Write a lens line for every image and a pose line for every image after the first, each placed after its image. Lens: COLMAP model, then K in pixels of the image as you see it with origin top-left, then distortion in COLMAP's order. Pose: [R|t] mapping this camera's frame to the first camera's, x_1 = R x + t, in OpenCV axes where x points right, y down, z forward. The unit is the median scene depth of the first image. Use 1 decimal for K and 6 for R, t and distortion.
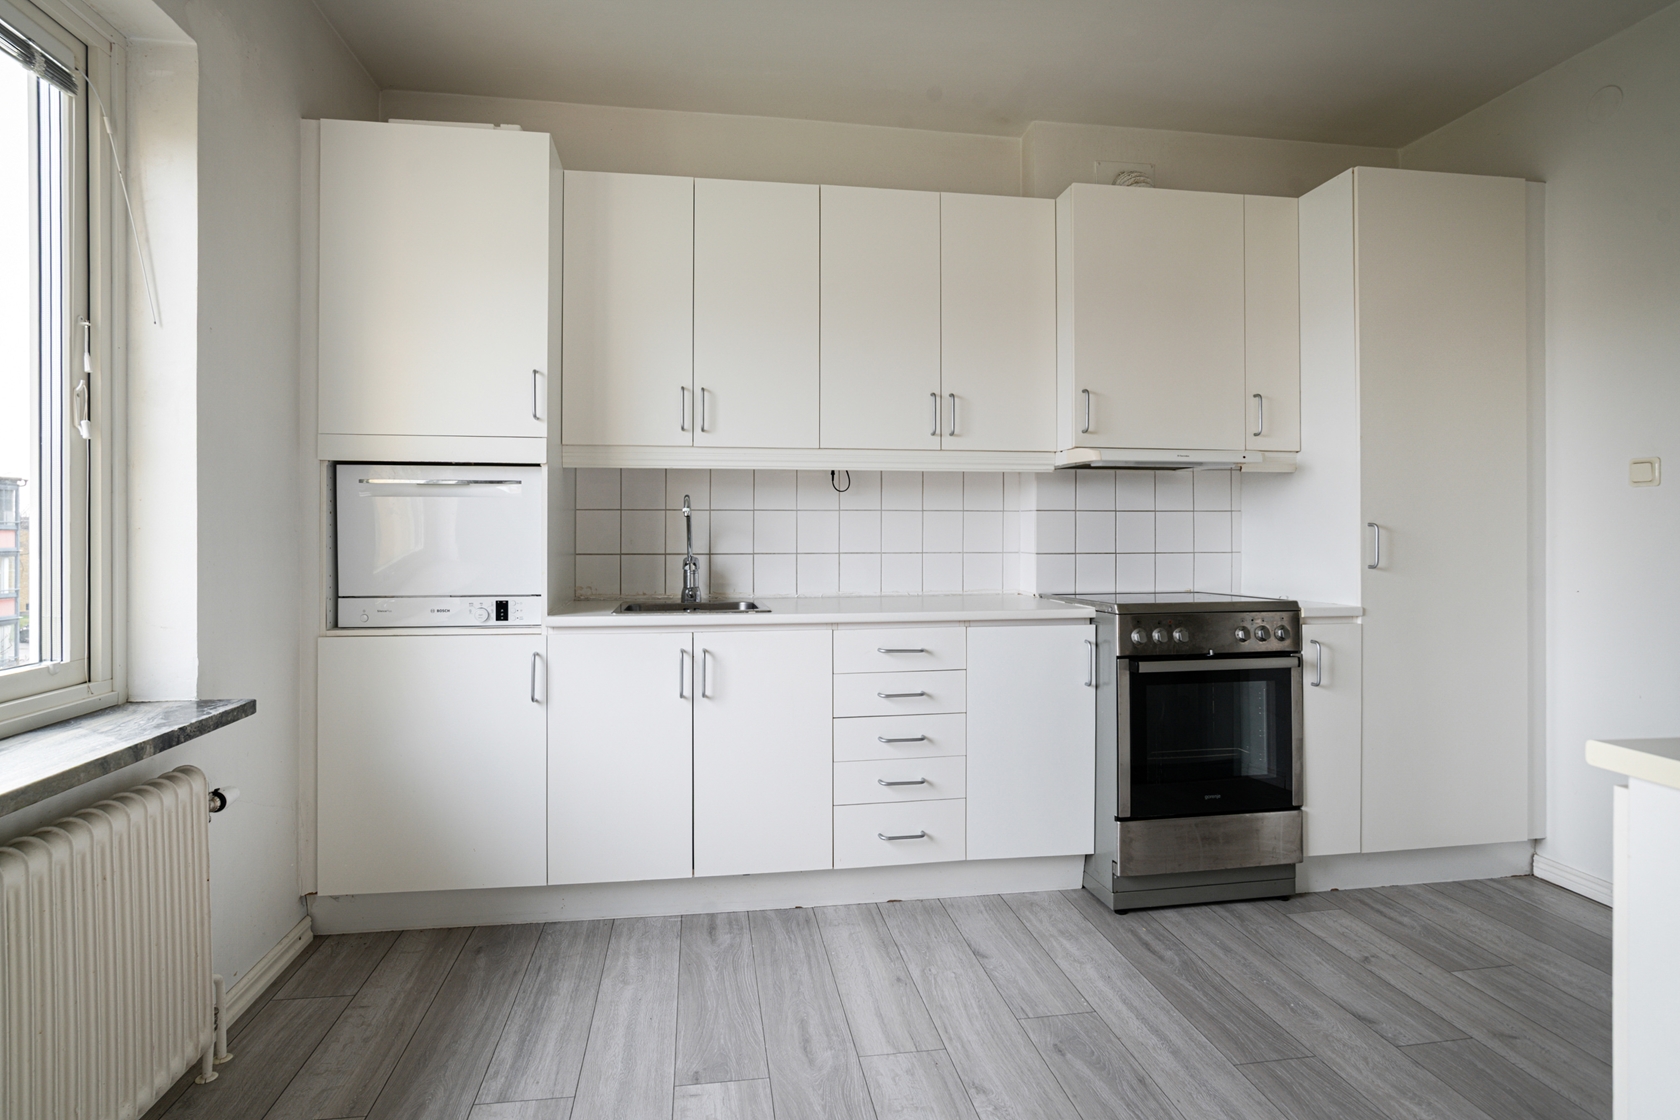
lens RADIAL K [[883.3, 0, 834.9], [0, 883.3, 531.3], [0, 0, 1]] dist [-0.001250, 0.000281]
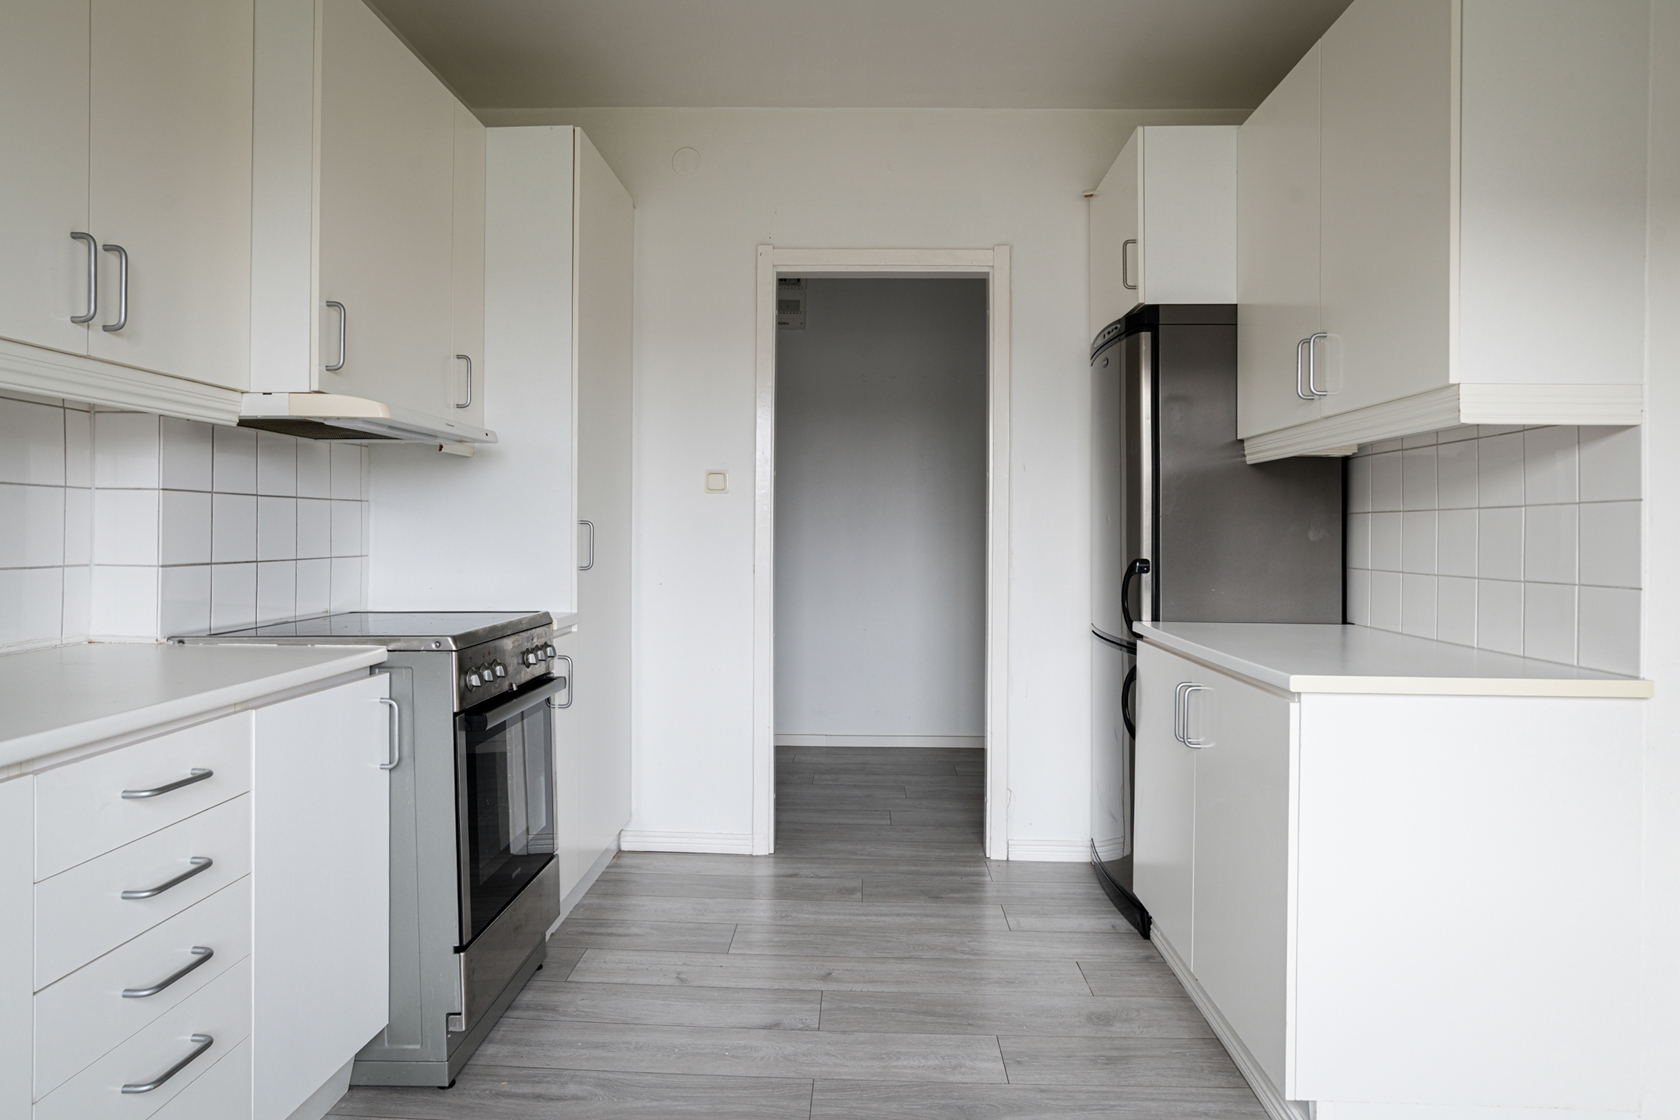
lens RADIAL K [[981.5, 0, 838.3], [0, 981.5, 539.1], [0, 0, 1]] dist [-0.027340, 0.000384]
pose [[0.205565, -0.005613, 0.978627, -0.351463], [-0.006422, 0.999954, 0.007084, 0.000858], [-0.978622, -0.007741, 0.205520, 0.556960]]
